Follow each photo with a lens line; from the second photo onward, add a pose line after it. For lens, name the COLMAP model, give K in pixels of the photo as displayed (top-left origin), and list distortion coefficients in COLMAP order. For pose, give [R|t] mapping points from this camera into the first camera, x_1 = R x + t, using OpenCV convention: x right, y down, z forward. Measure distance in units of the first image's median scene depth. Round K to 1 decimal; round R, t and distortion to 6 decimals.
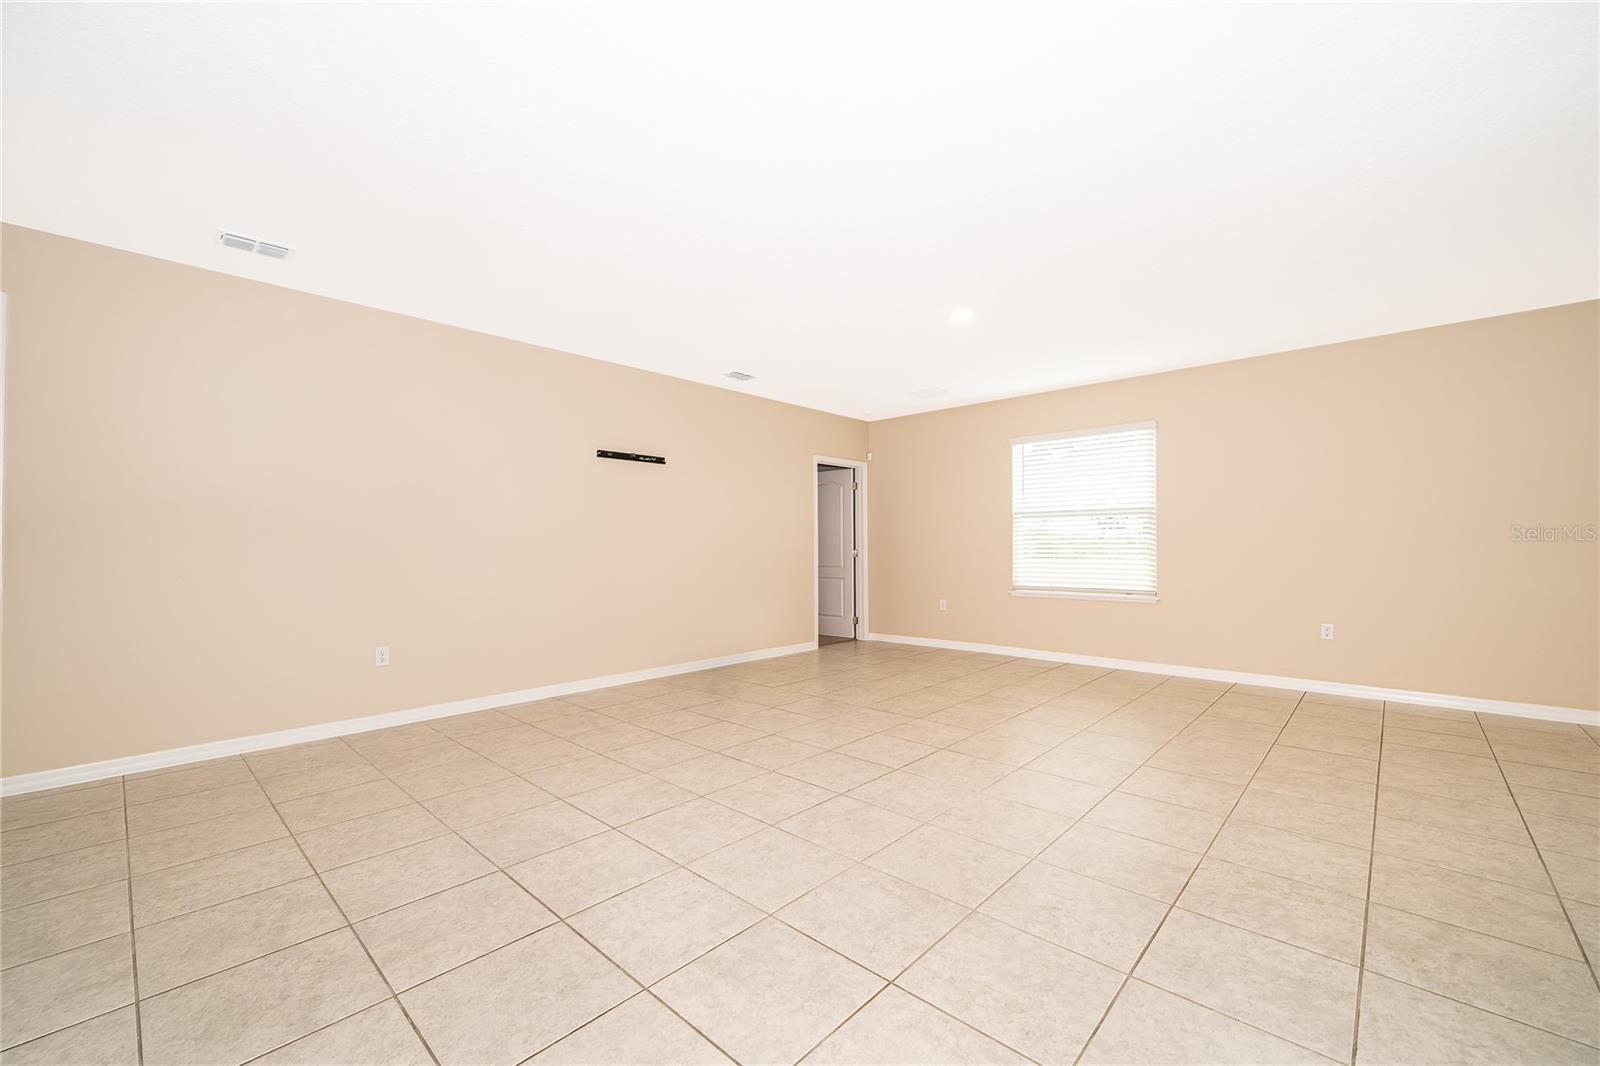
lens RADIAL K [[650.4, 0, 802.8], [0, 650.4, 540.8], [0, 0, 1]] dist [-0.001745, -0.000155]
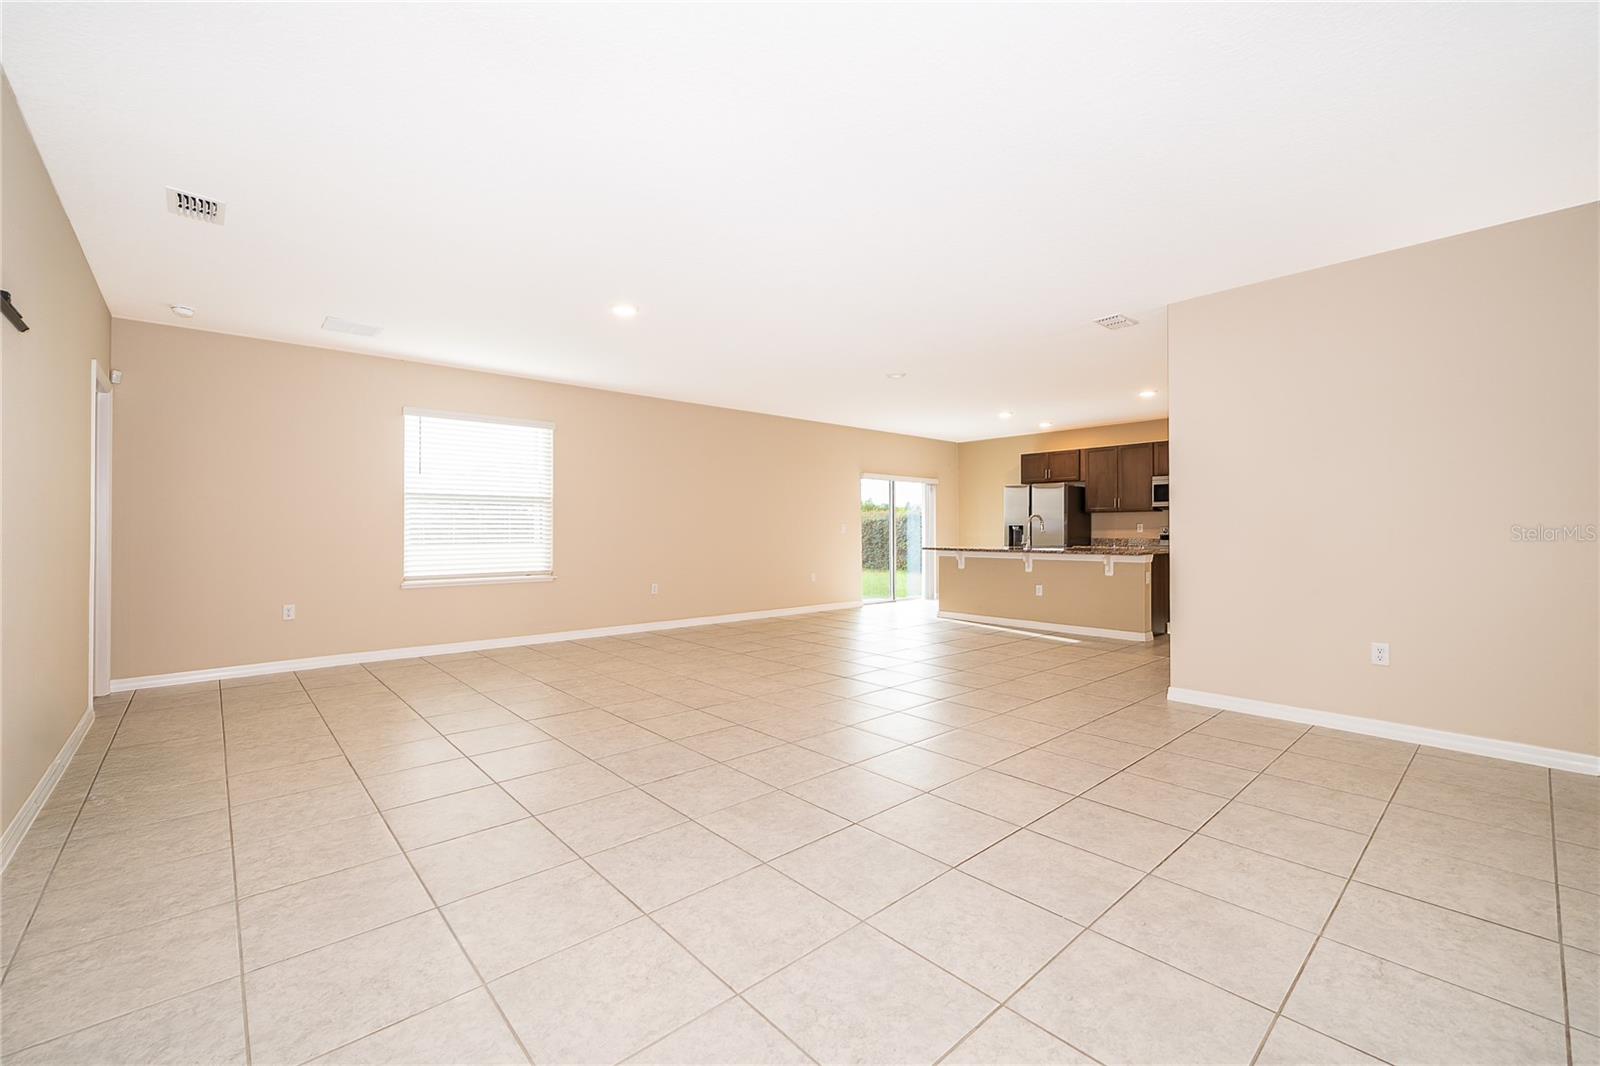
lens RADIAL K [[650.4, 0, 805.9], [0, 650.4, 532.1], [0, 0, 1]] dist [-0.001745, -0.000155]
pose [[0.091804, 0.000748, 0.995777, -0.802067], [-0.006910, 0.999976, -0.000115, 0.009084], [-0.995753, -0.006870, 0.091807, 0.633846]]
